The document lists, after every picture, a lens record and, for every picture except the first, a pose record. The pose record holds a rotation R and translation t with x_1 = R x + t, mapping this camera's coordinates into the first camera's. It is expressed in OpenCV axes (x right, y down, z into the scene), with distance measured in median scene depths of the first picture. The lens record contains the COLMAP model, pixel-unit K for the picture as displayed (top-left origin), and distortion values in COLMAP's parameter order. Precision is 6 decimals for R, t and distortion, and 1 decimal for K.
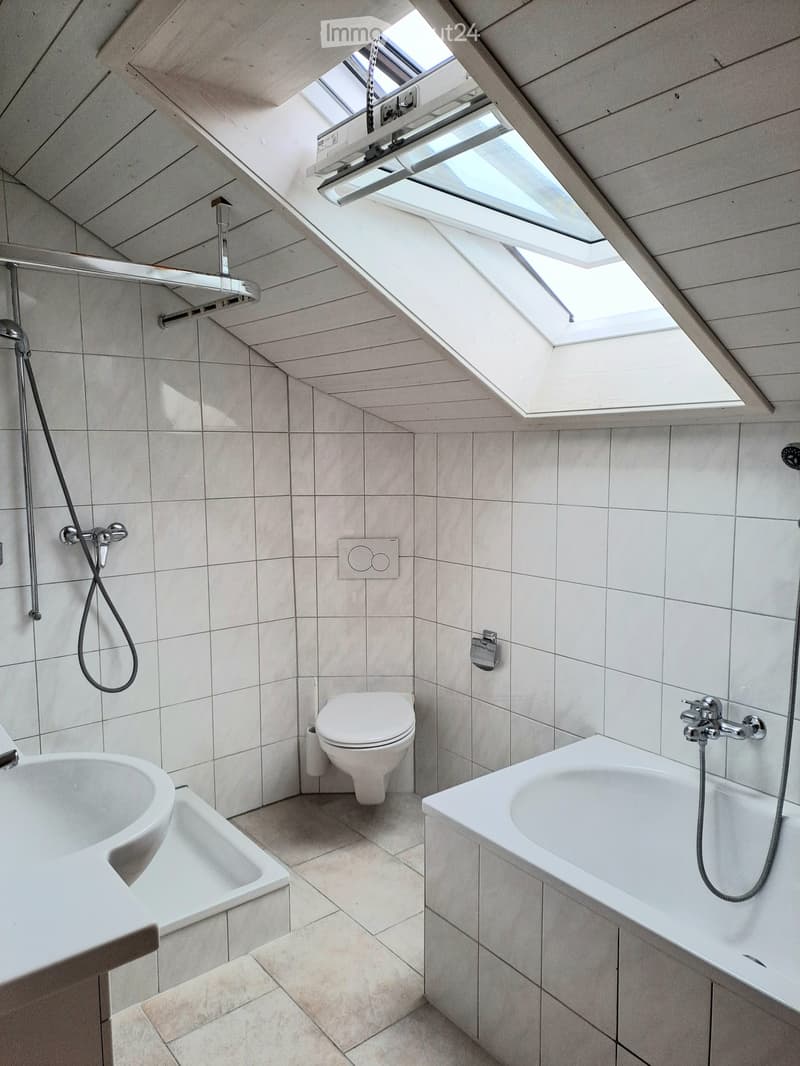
lens RADIAL K [[789.4, 0, 400.0], [0, 789.4, 533.0], [0, 0, 1]] dist [0.060537, -0.010202]
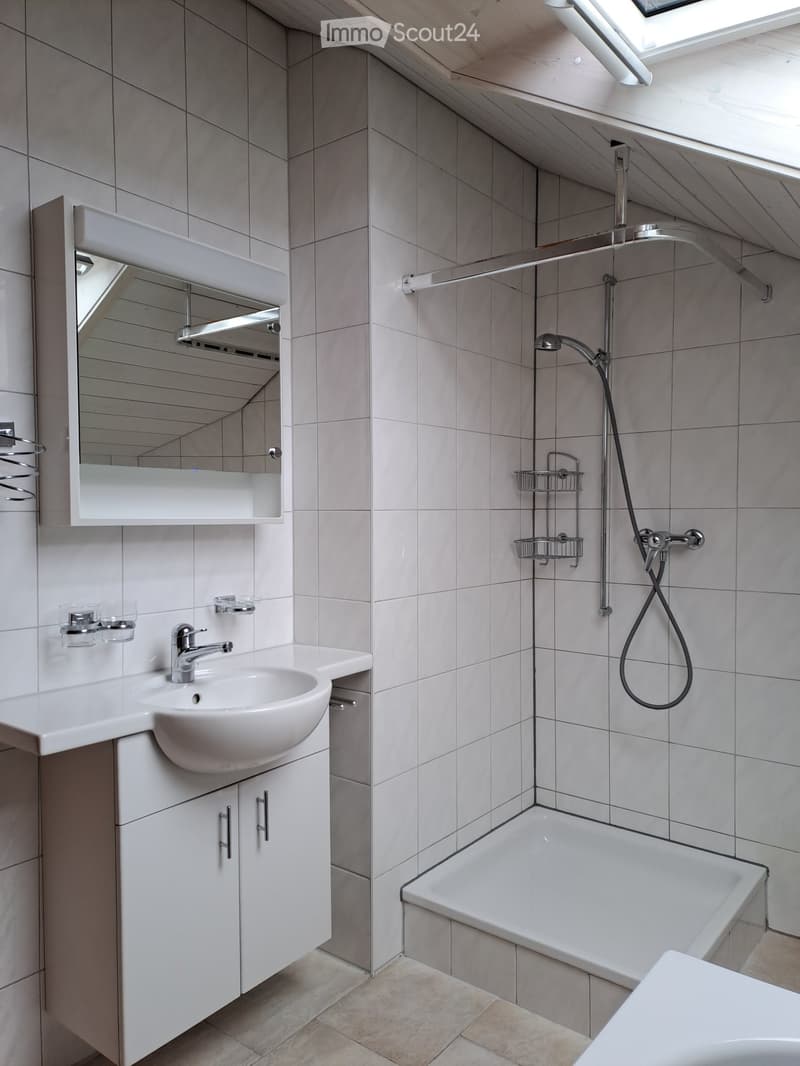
lens RADIAL K [[789.4, 0, 400.0], [0, 789.4, 533.0], [0, 0, 1]] dist [0.060537, -0.010202]
pose [[0.235237, 0.030736, -0.971452, 0.473255], [-0.107377, 0.994203, 0.005454, 0.023472], [0.965989, 0.103029, 0.237173, 0.485909]]
